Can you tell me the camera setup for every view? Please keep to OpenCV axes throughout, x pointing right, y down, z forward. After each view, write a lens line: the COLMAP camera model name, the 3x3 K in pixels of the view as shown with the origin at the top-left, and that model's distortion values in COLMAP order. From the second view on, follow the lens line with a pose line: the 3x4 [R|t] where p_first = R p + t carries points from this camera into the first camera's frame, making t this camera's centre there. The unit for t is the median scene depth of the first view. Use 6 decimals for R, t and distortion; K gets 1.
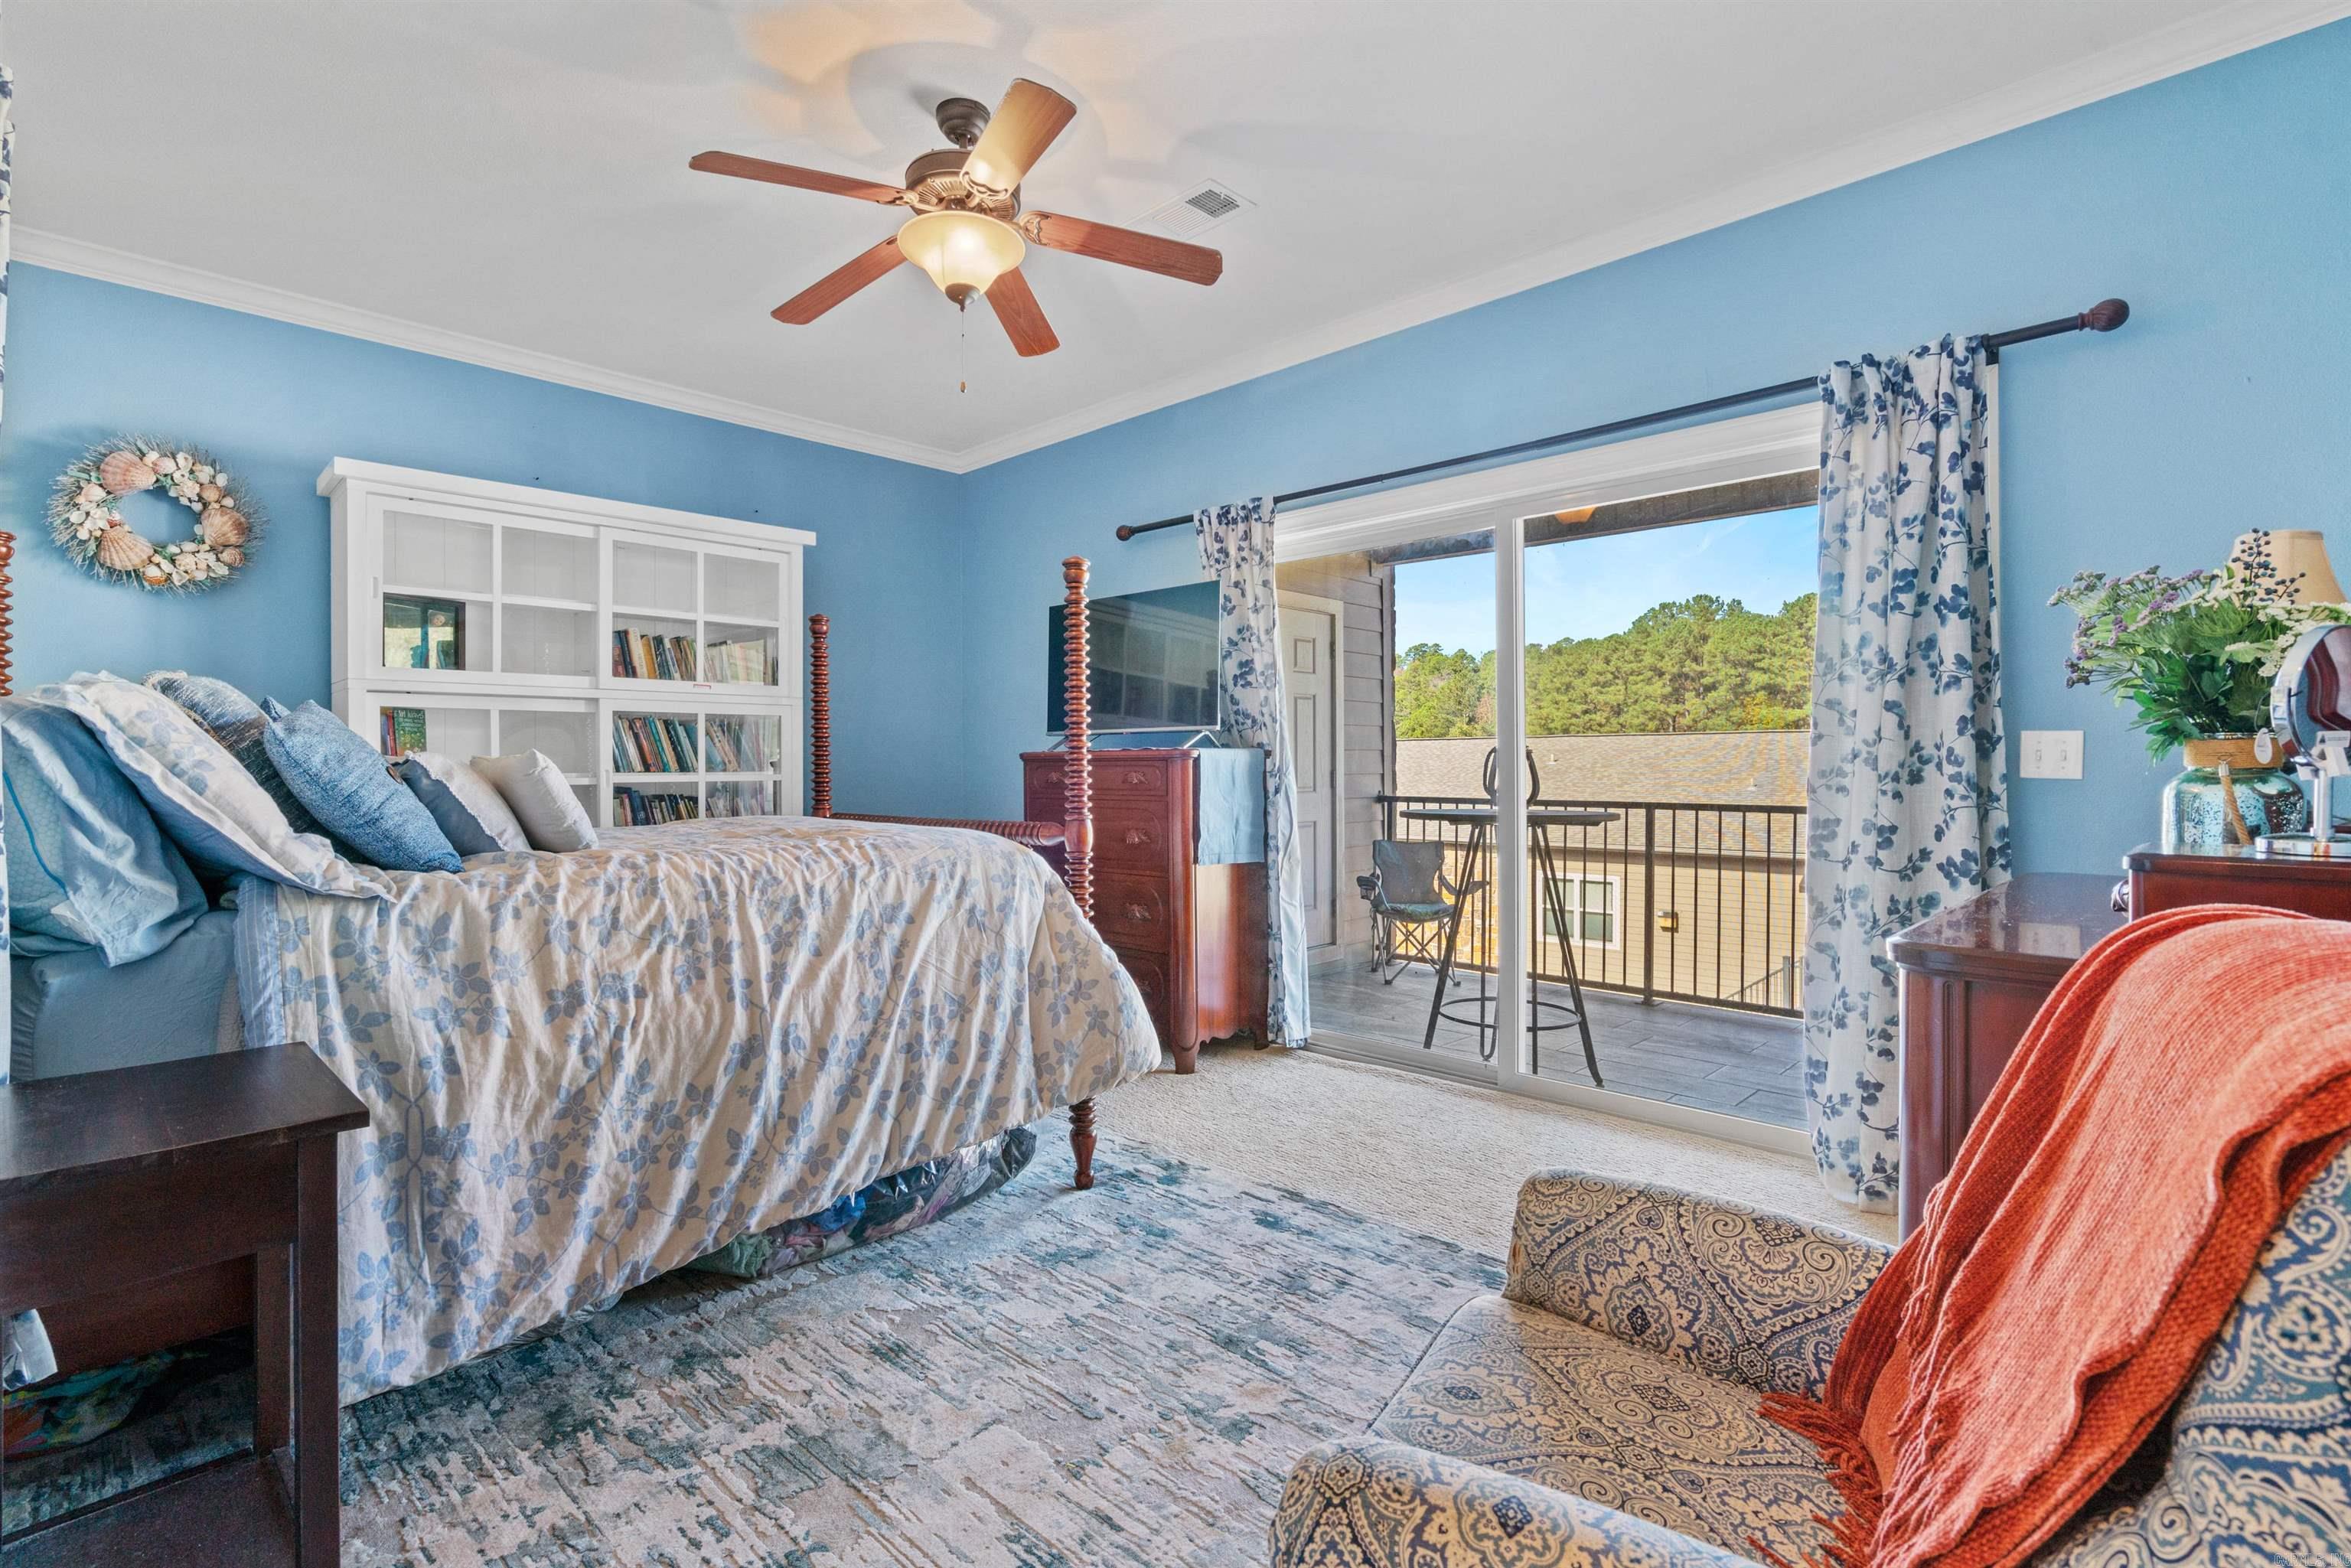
lens RADIAL K [[1077.2, 0, 1162.0], [0, 1077.2, 748.2], [0, 0, 1]] dist [0.000113, 0.001226]
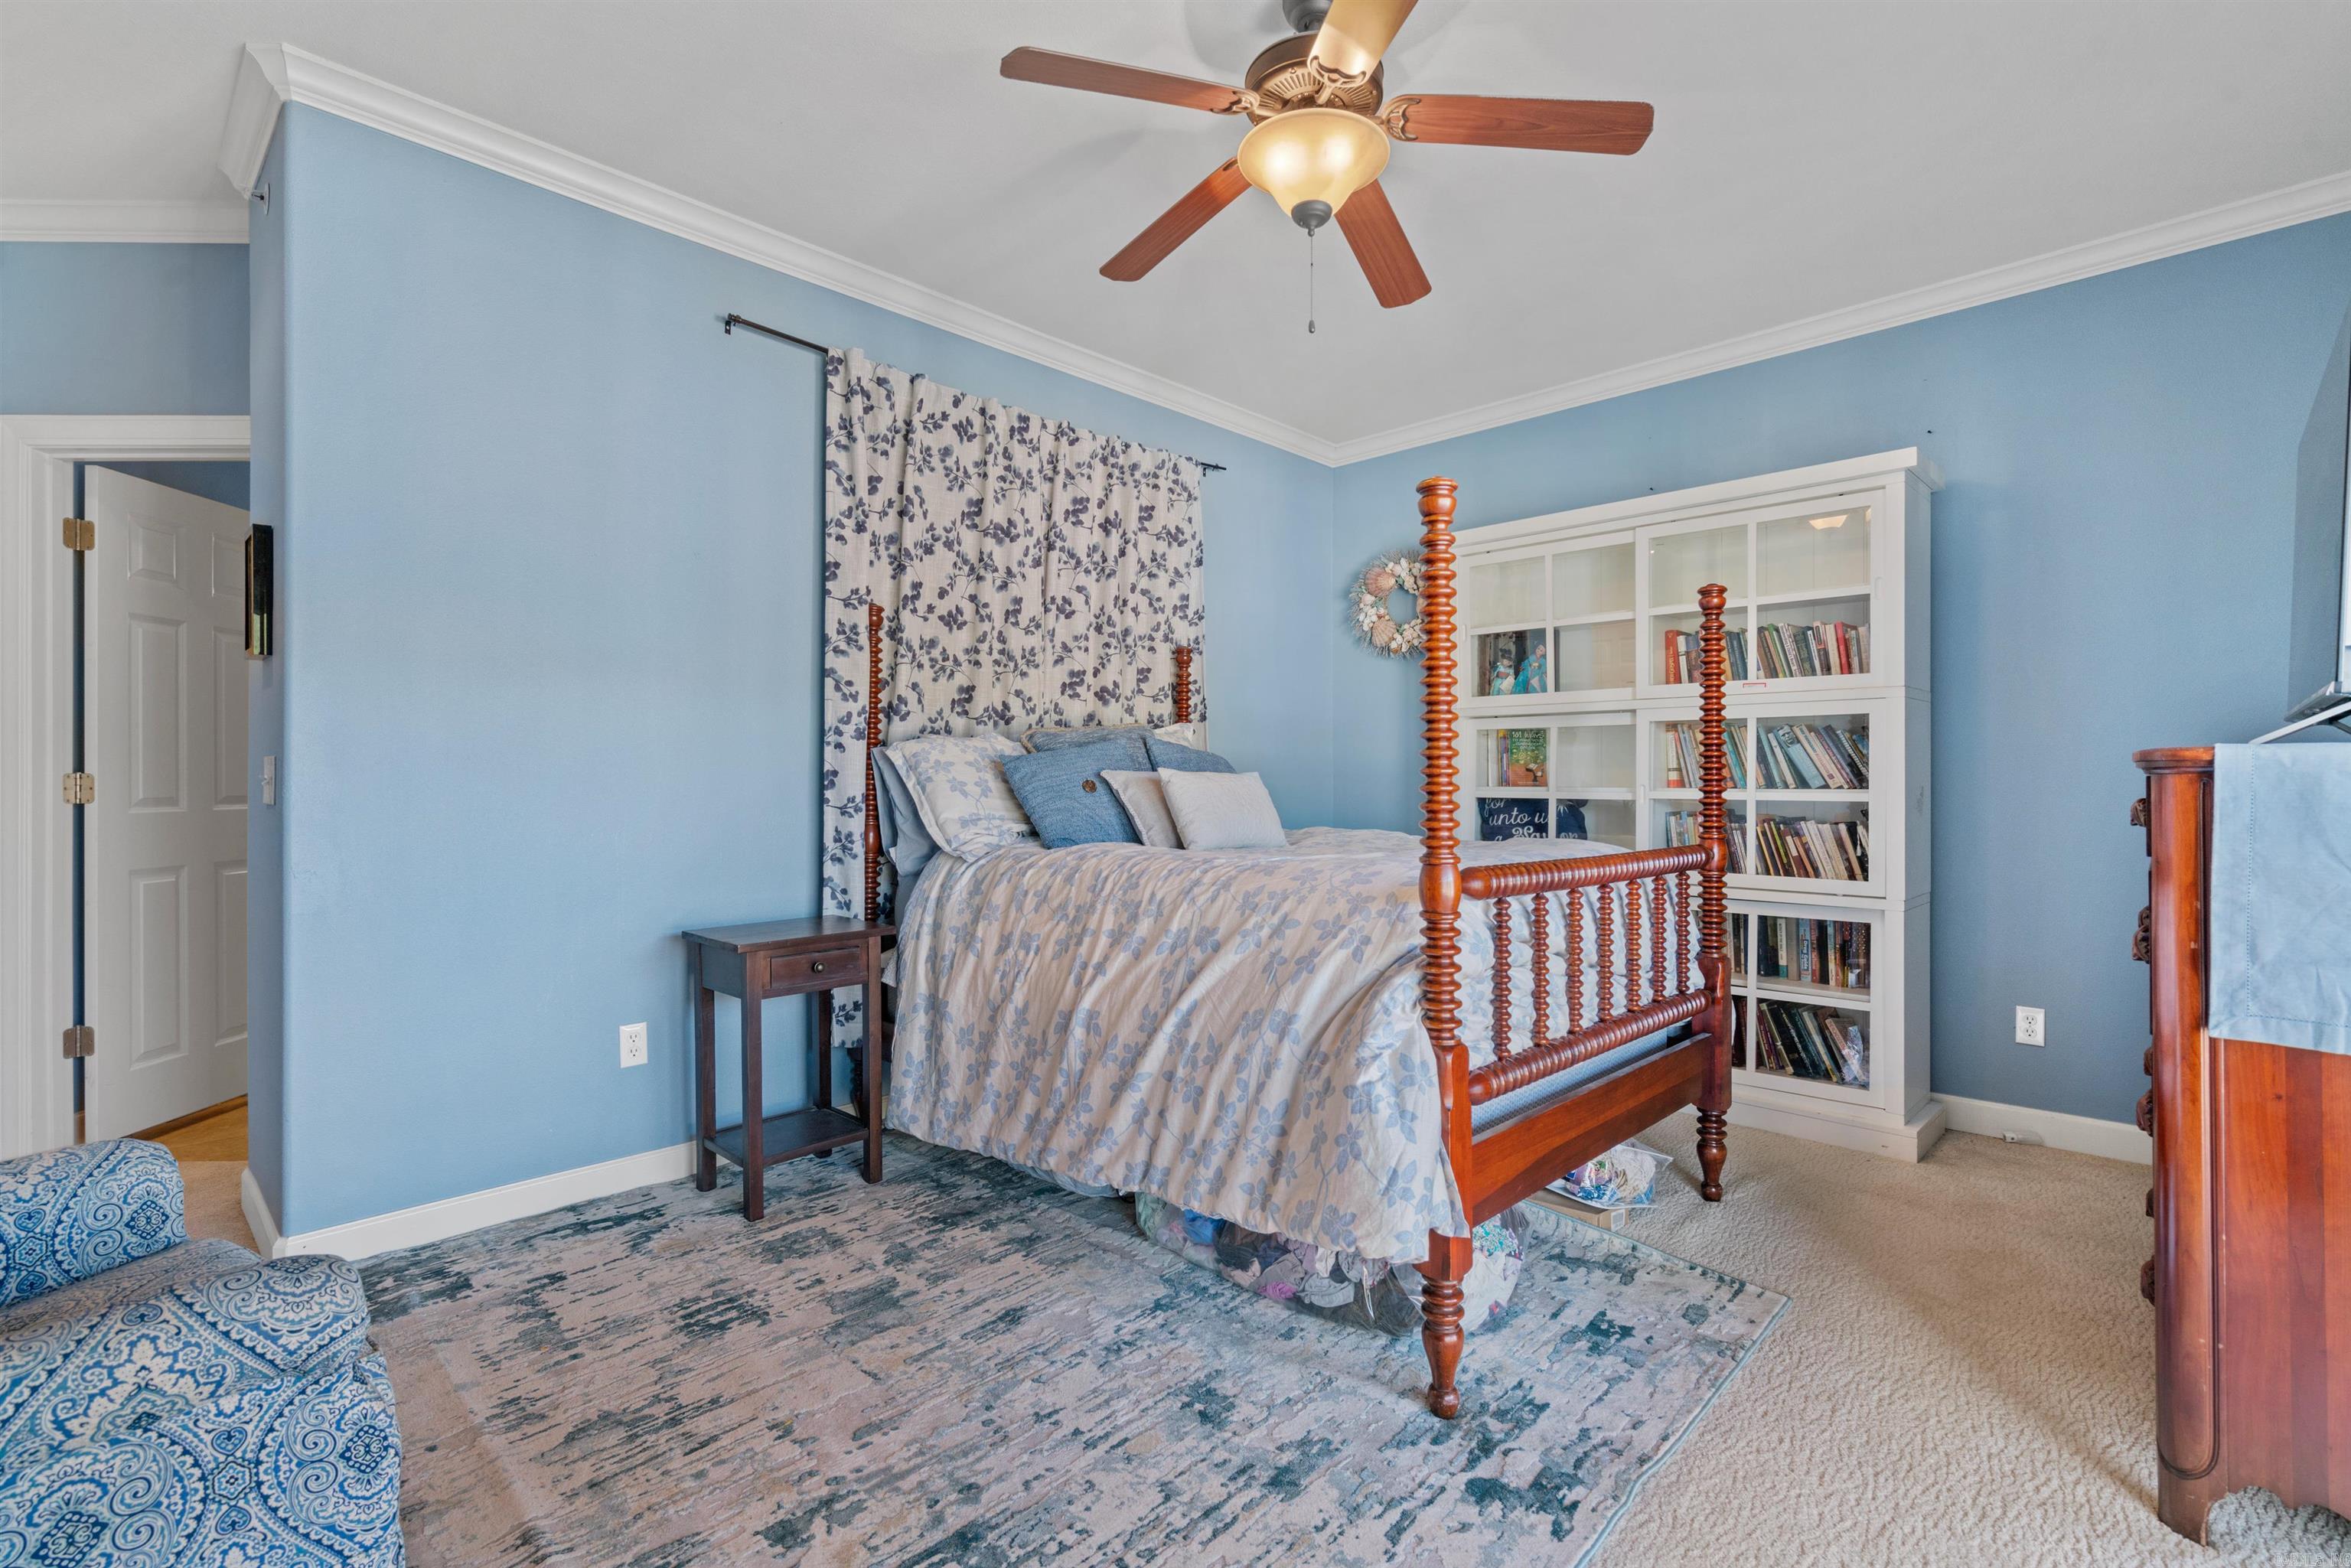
lens RADIAL K [[1077.2, 0, 1162.0], [0, 1077.2, 748.2], [0, 0, 1]] dist [0.000113, 0.001226]
pose [[-0.016242, -0.026165, -0.999526, 0.753504], [0.012915, 0.999569, -0.026376, 0.013998], [0.999785, -0.013337, -0.015897, 1.042500]]
